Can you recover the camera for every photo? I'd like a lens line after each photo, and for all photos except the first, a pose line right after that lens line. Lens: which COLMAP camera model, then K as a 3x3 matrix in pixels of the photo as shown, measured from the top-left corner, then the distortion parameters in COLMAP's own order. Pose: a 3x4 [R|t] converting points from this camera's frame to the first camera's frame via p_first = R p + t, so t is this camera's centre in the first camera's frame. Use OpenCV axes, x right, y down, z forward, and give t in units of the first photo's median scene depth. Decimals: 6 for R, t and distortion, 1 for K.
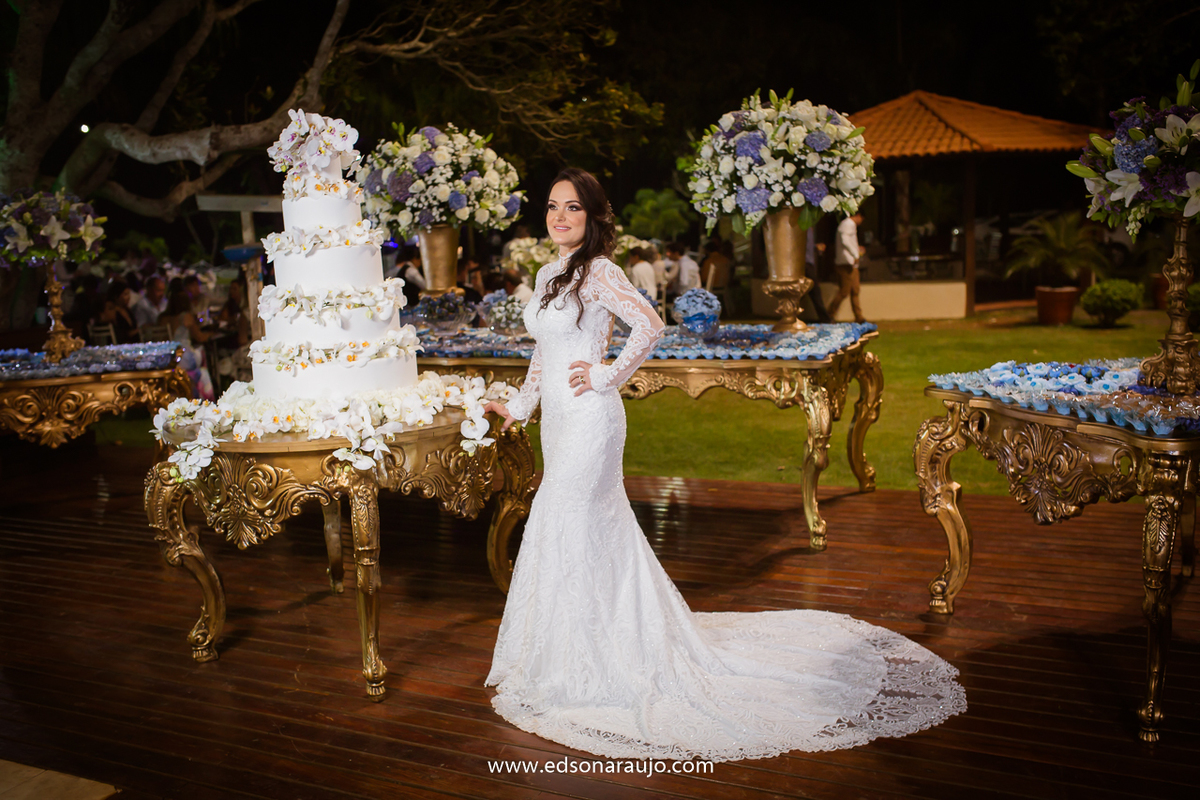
lens RADIAL K [[1137.4, 0, 600.0], [0, 1137.4, 400.0], [0, 0, 1]] dist [-0.062692, 0.084378]
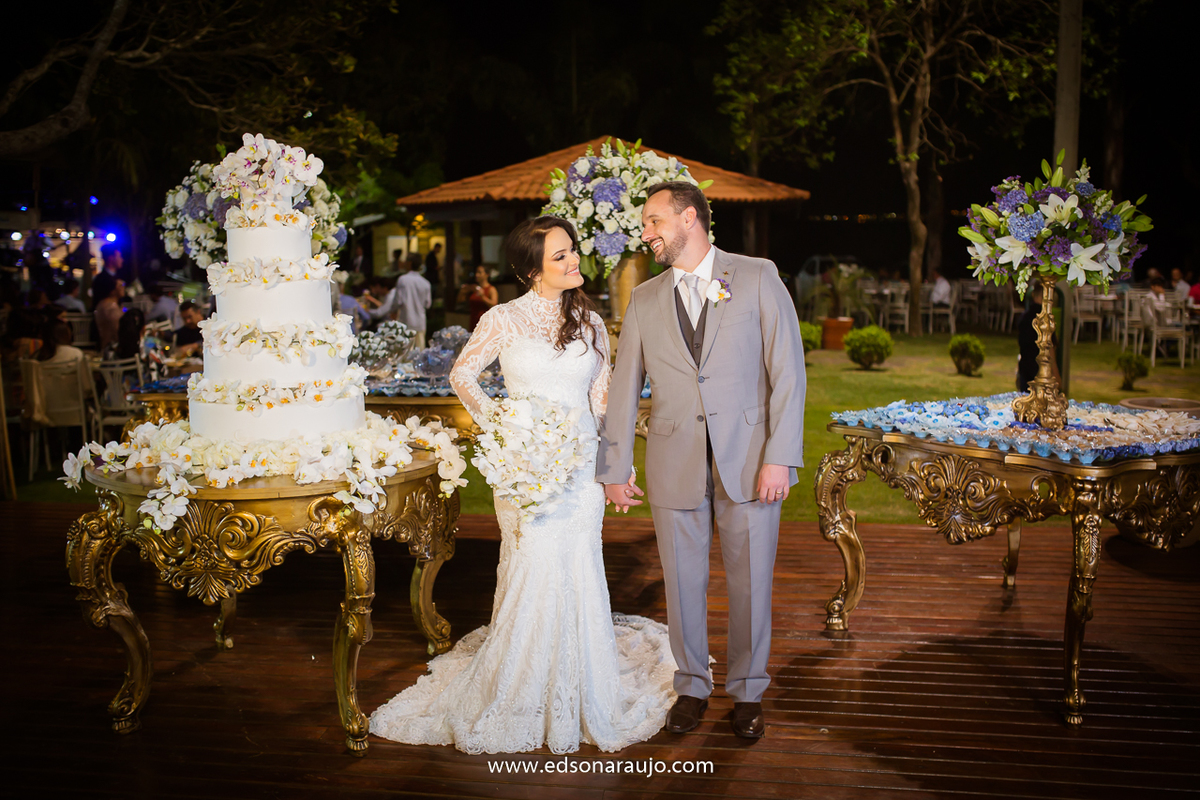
lens RADIAL K [[1155.1, 0, 600.0], [0, 1155.1, 400.0], [0, 0, 1]] dist [-0.064982, 0.103645]
pose [[0.949365, 0.000114, 0.314177, -0.209921], [0.009060, 0.999574, -0.027740, -0.004250], [-0.314046, 0.029182, 0.948959, 0.004539]]
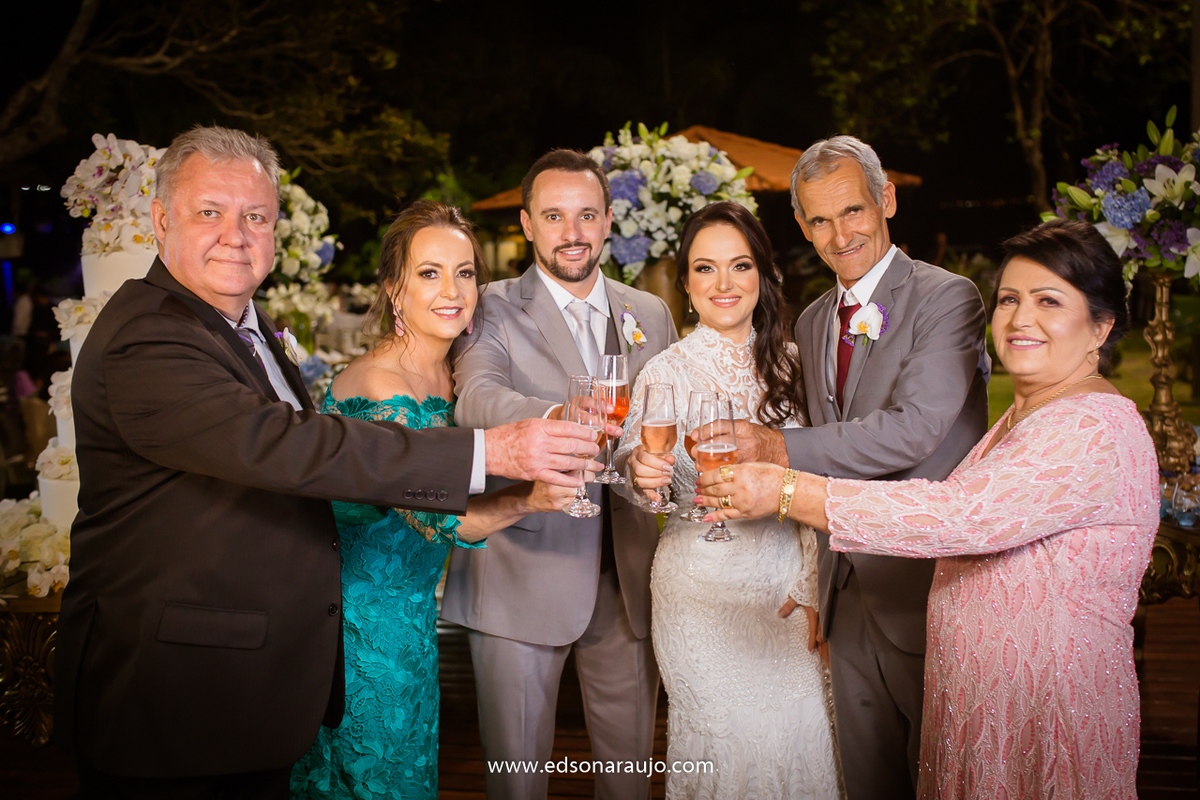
lens RADIAL K [[1215.7, 0, 637.9], [0, 1215.7, 373.4], [0, 0, 1]] dist [-0.068765, 0.108731]
pose [[0.968822, -0.022687, 0.246716, -0.091205], [0.037846, 0.997664, -0.056877, -0.030186], [-0.244849, 0.064441, 0.967417, 0.113434]]
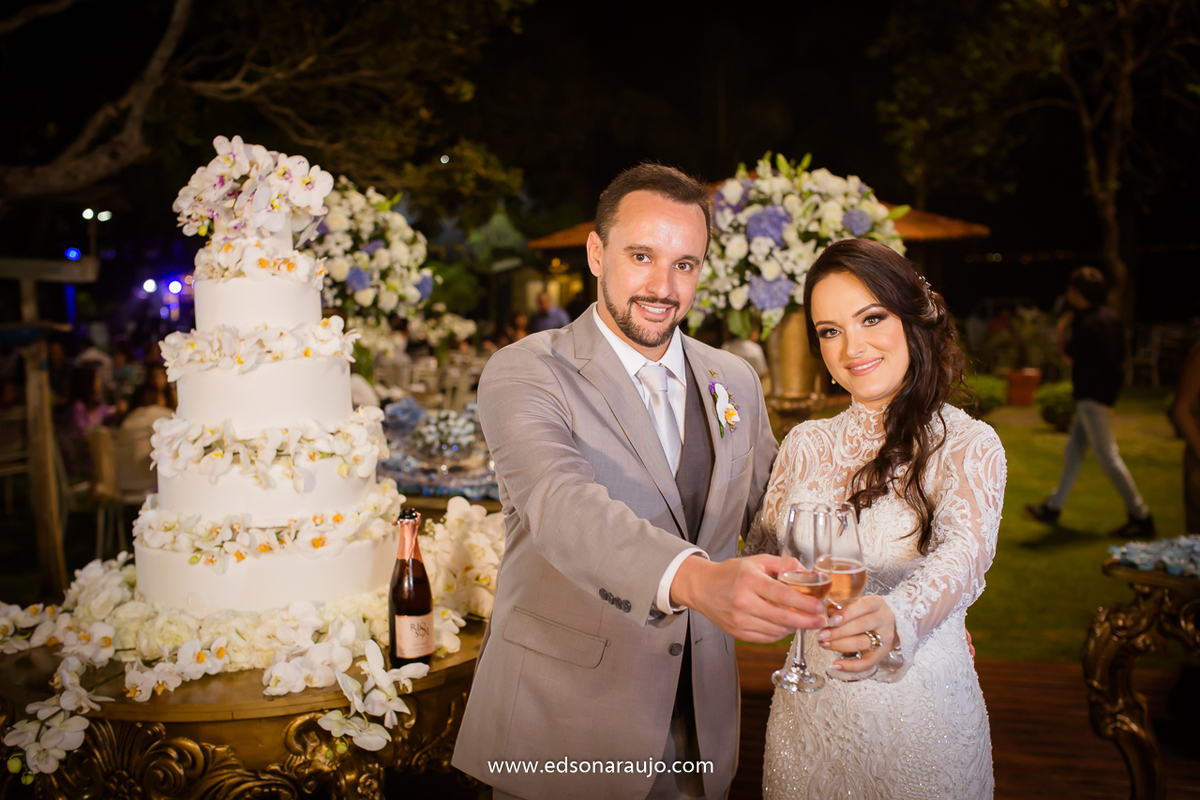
lens RADIAL K [[1189.4, 0, 600.0], [0, 1189.4, 400.0], [0, 0, 1]] dist [-0.064763, 0.094081]
pose [[0.981020, 0.013943, 0.193403, -0.136952], [-0.000605, 0.997627, -0.068851, -0.048998], [-0.193904, 0.067427, 0.978701, 0.239133]]
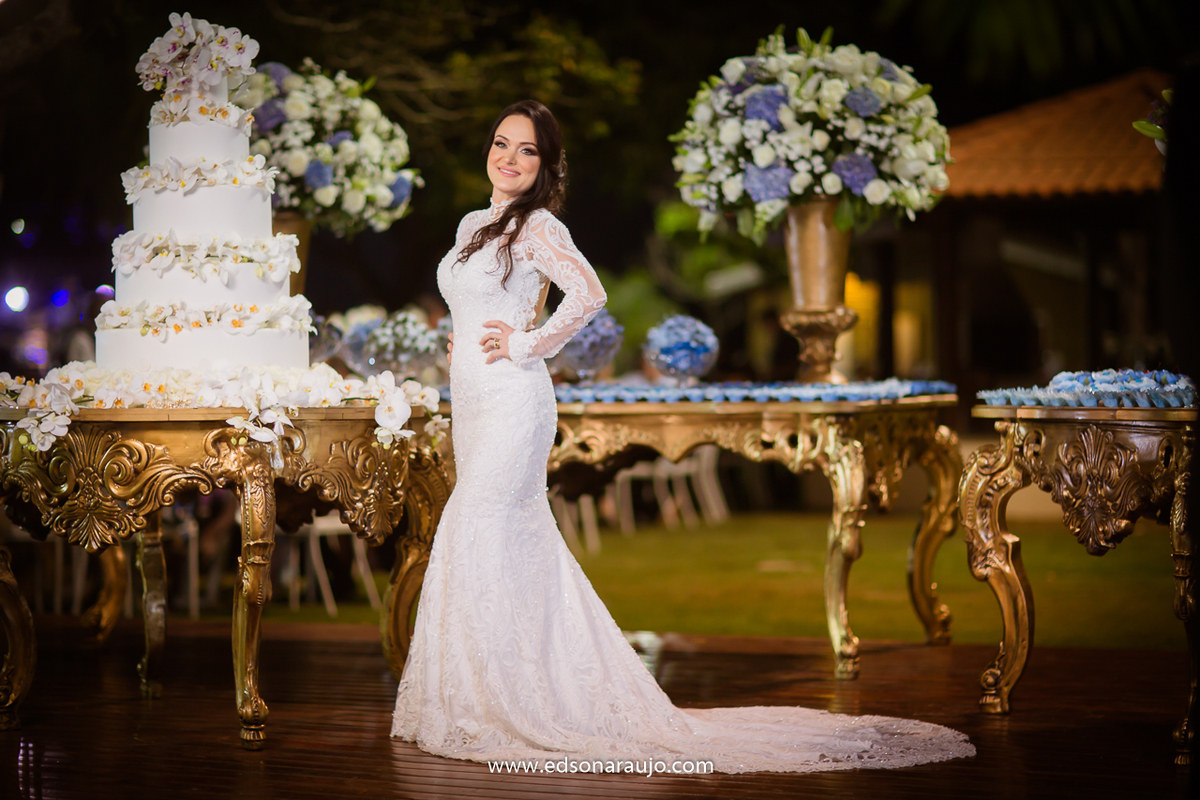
lens RADIAL K [[2780.3, 0, 600.0], [0, 2780.3, 400.0], [0, 0, 1]] dist [-0.058702, -0.462630]
pose [[0.998073, 0.040698, 0.046842, -0.039486], [-0.033553, 0.988964, -0.144309, 0.200421], [-0.052198, 0.142459, 0.988423, -0.639139]]
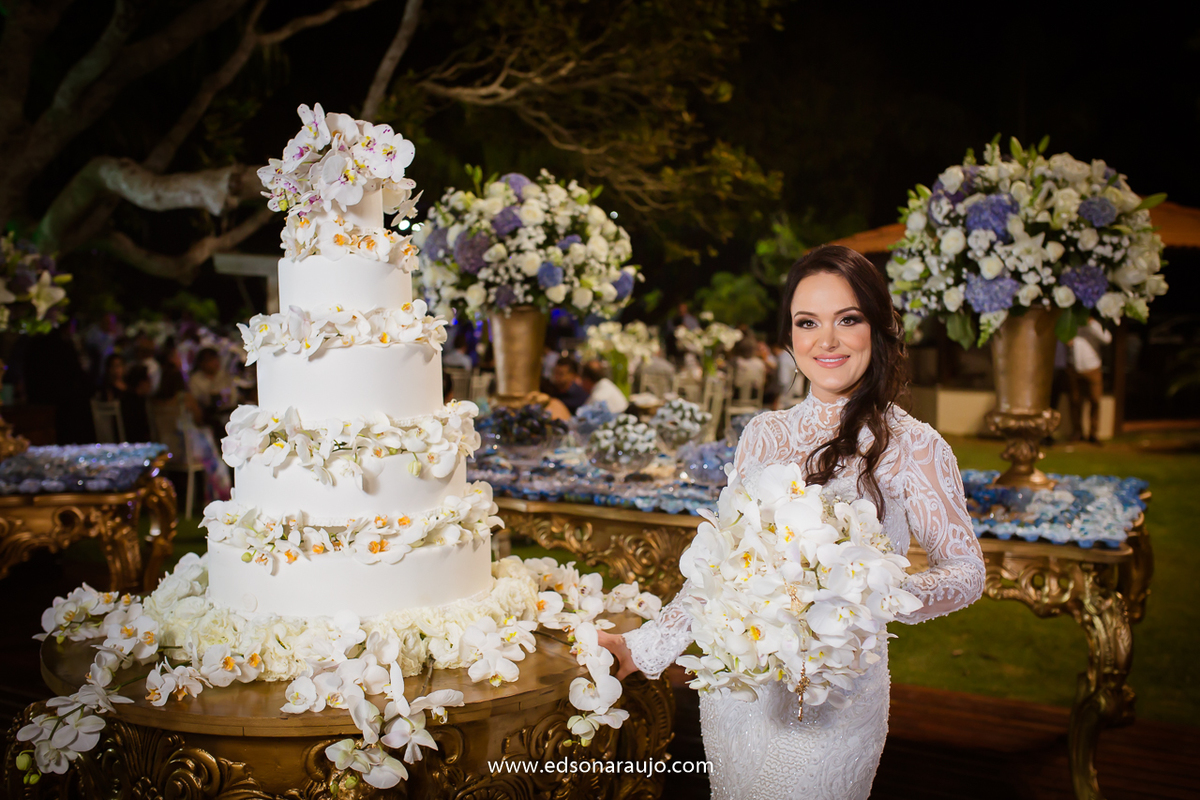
lens RADIAL K [[1189.4, 0, 600.0], [0, 1189.4, 400.0], [0, 0, 1]] dist [-0.064763, 0.094081]
pose [[0.997449, 0.050113, -0.050829, -0.059591], [-0.053751, 0.995887, -0.072931, -0.050594], [0.046965, 0.075477, 0.996041, 0.297109]]
